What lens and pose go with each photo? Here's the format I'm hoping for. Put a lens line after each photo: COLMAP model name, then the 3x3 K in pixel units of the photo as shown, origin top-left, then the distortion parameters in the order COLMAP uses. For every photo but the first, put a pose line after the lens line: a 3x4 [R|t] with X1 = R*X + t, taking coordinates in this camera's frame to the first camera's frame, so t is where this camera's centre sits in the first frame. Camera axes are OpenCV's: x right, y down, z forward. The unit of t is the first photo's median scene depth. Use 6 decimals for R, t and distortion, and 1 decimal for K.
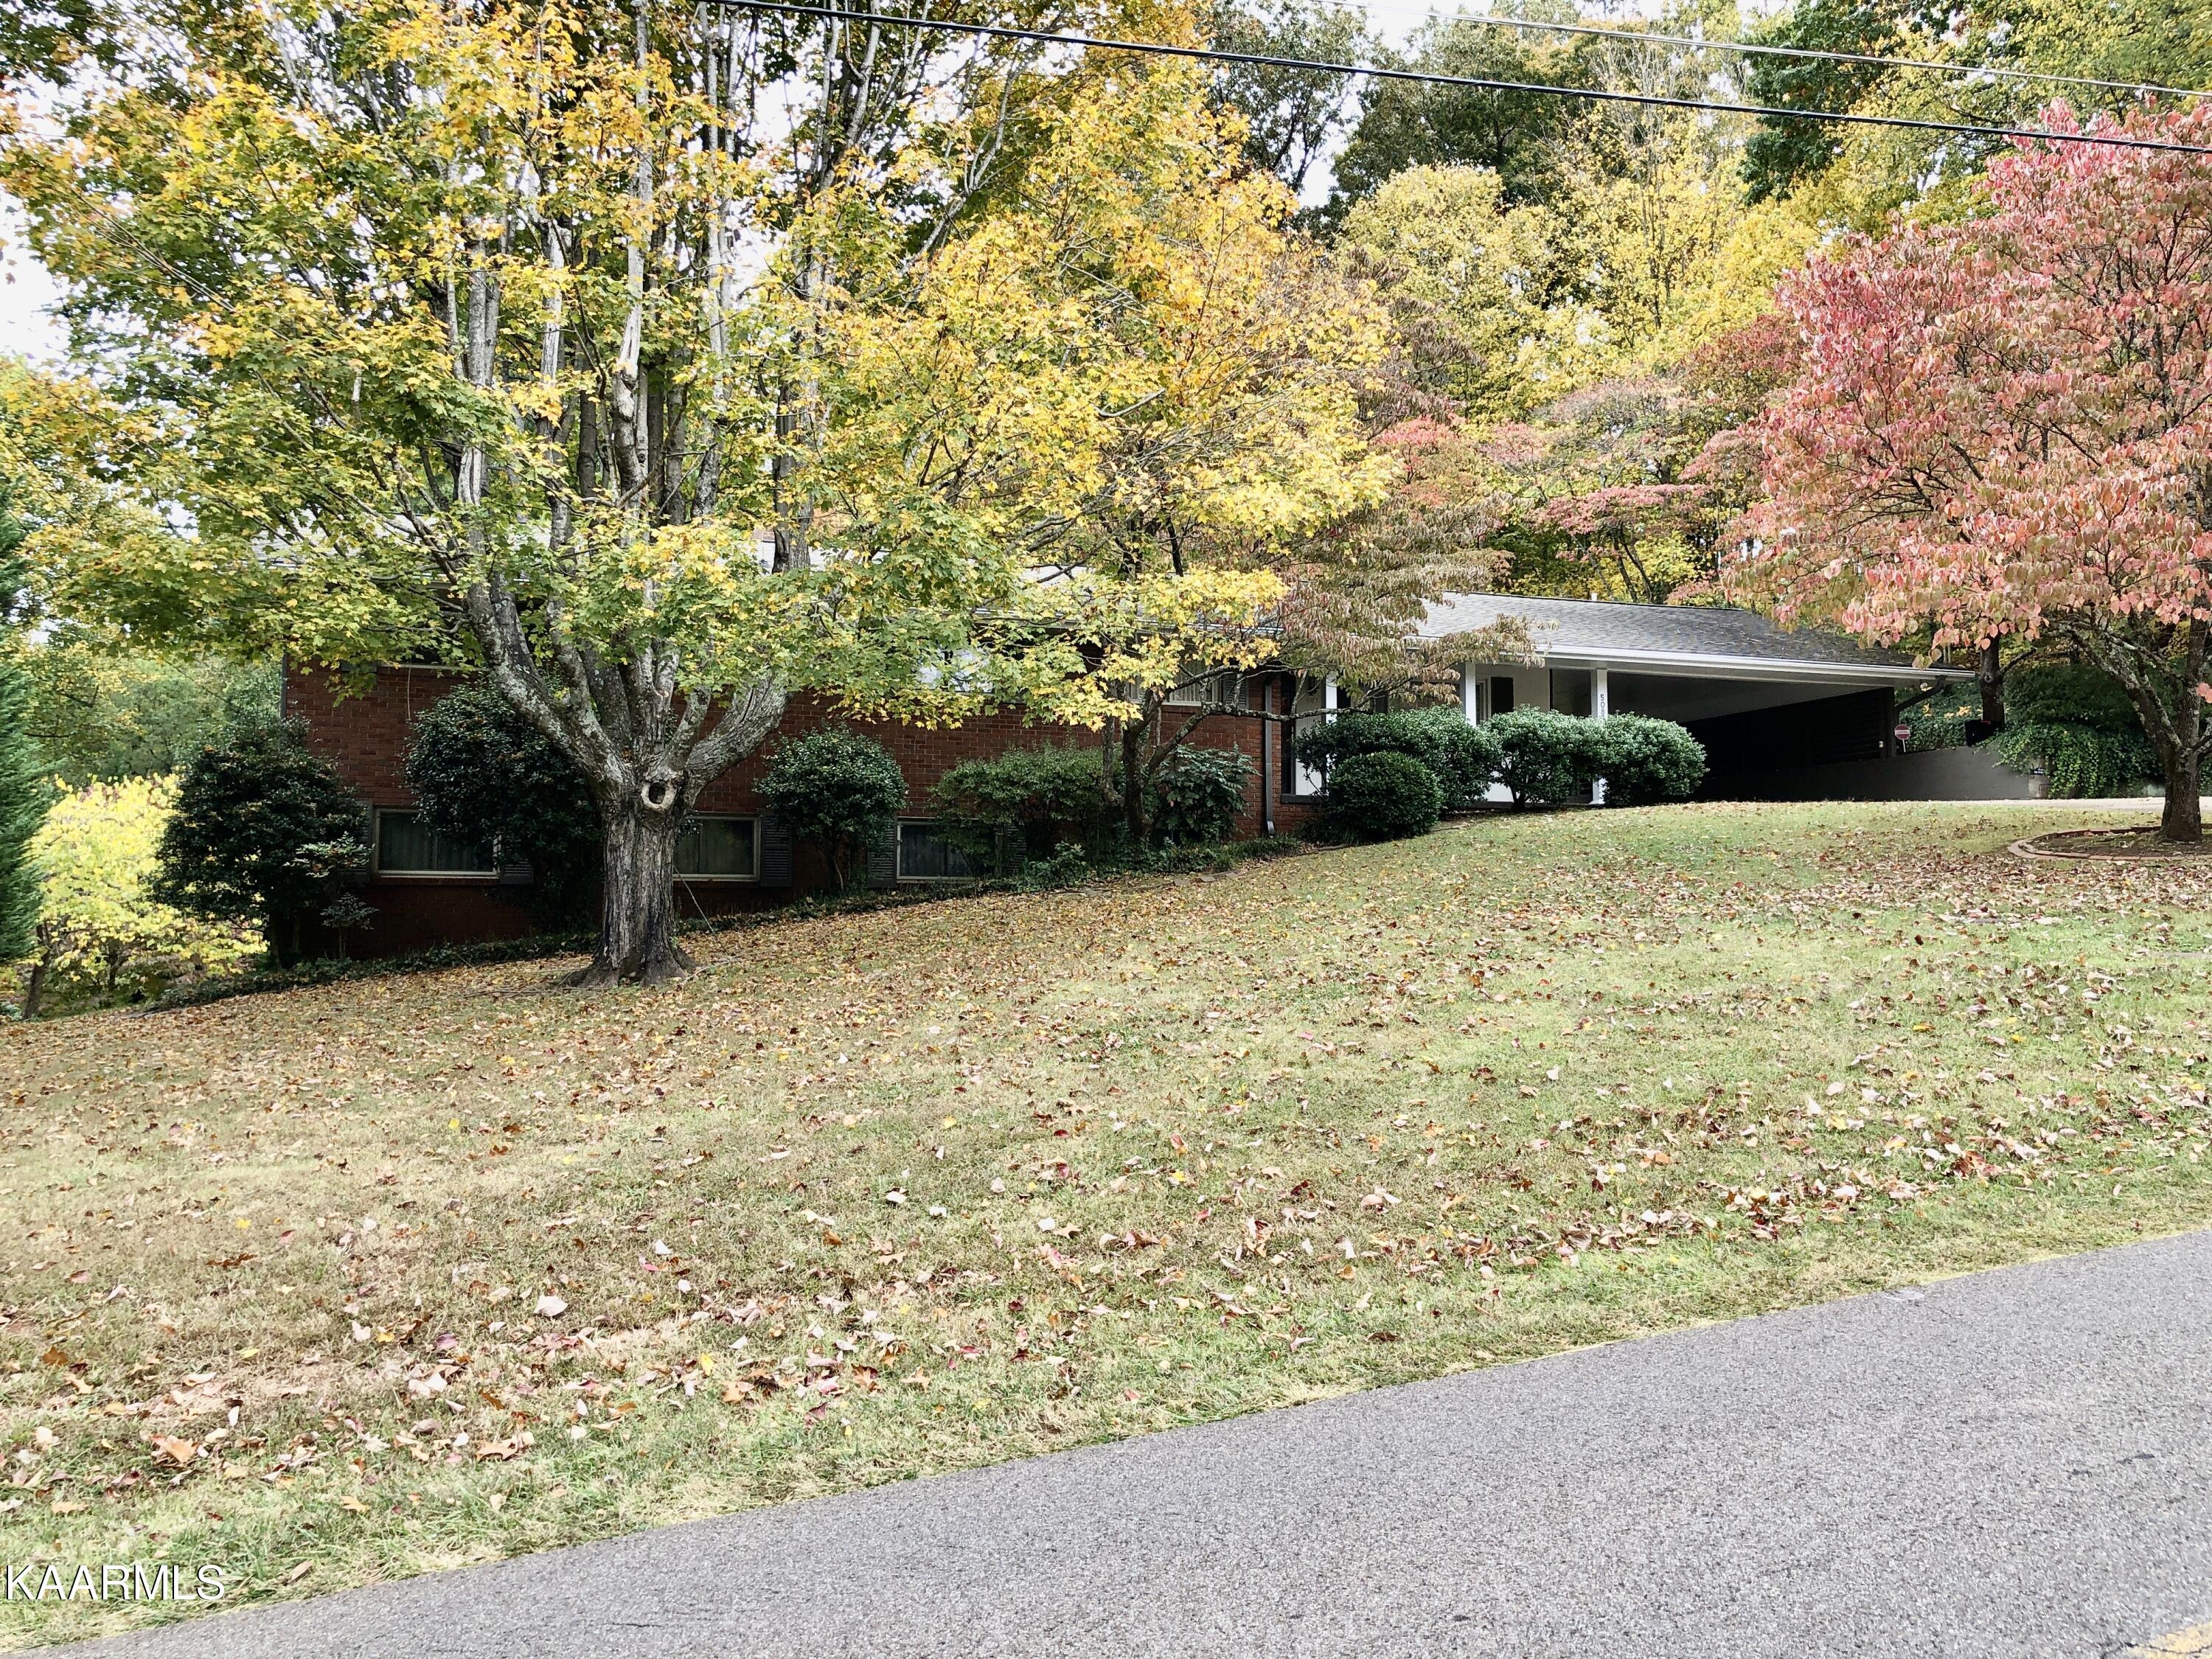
lens RADIAL K [[1825.0, 0, 1114.9], [0, 1825.0, 829.9], [0, 0, 1]] dist [0.007515, -0.019029]
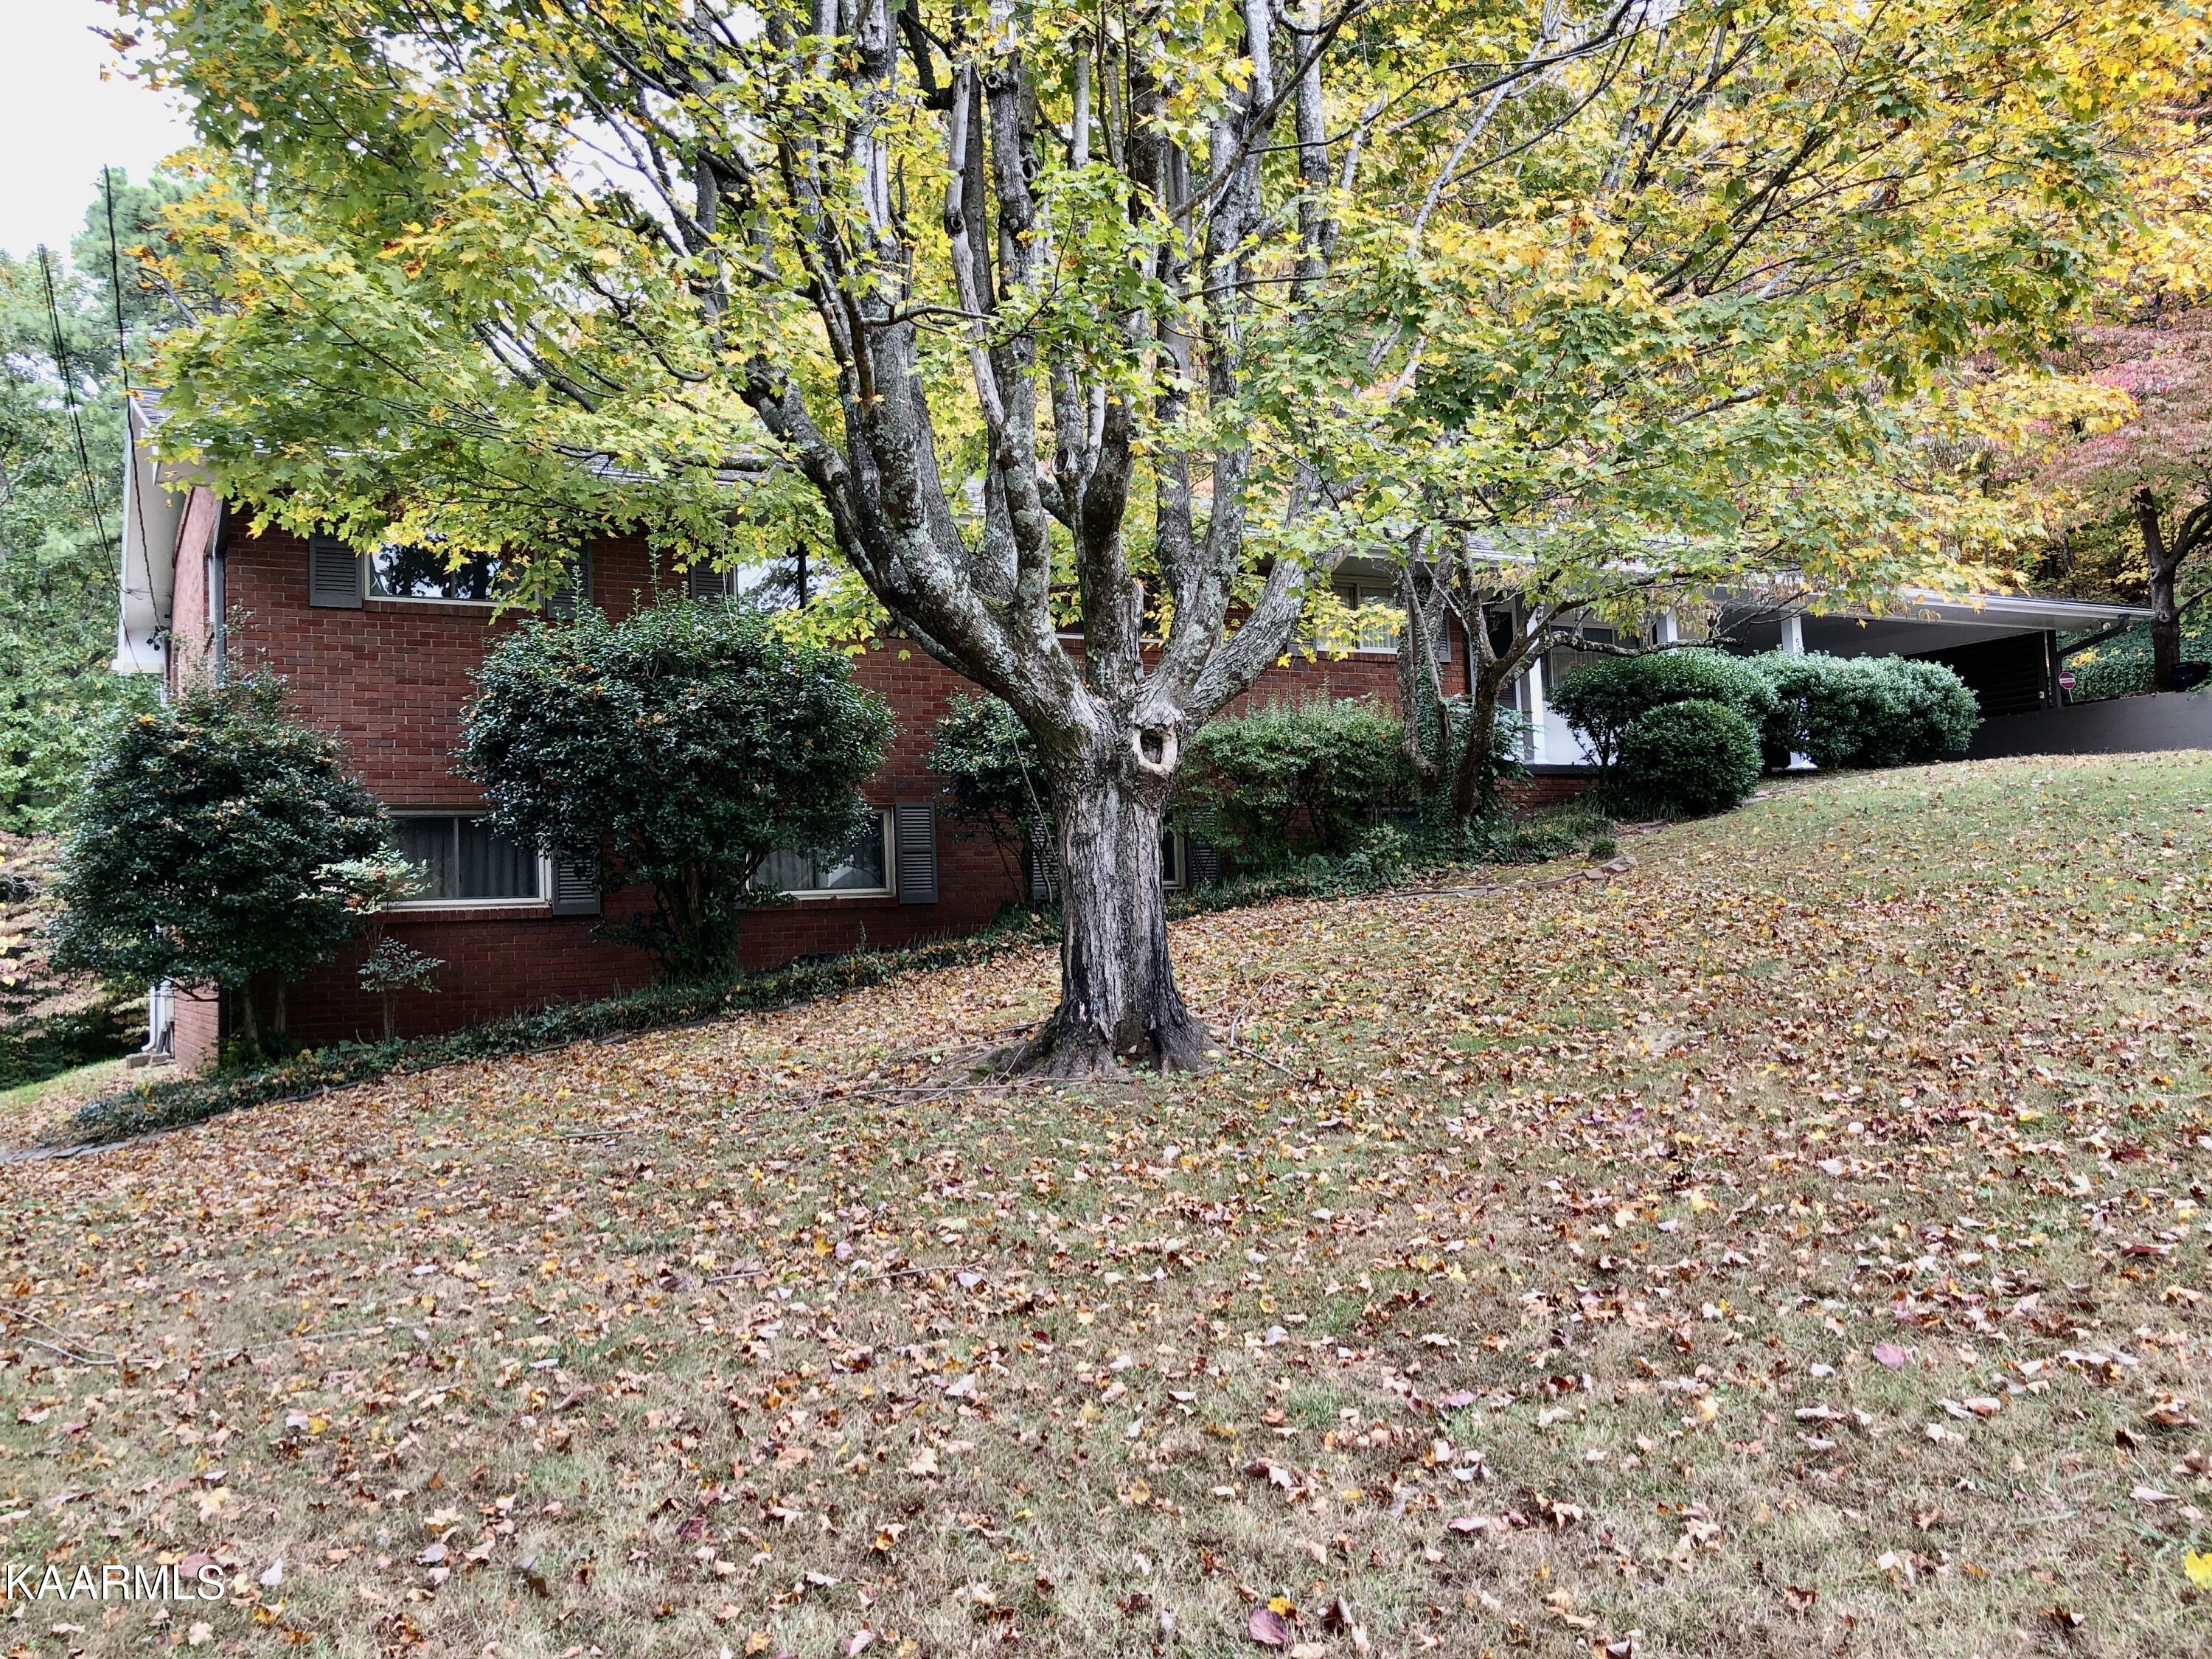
lens RADIAL K [[1825.0, 0, 1097.6], [0, 1825.0, 829.8], [0, 0, 1]] dist [0.007515, -0.019029]
pose [[0.978898, -0.033588, 0.201572, -0.307302], [0.034730, 0.999394, -0.002130, 0.006464], [-0.201378, 0.009086, 0.979471, 0.323997]]
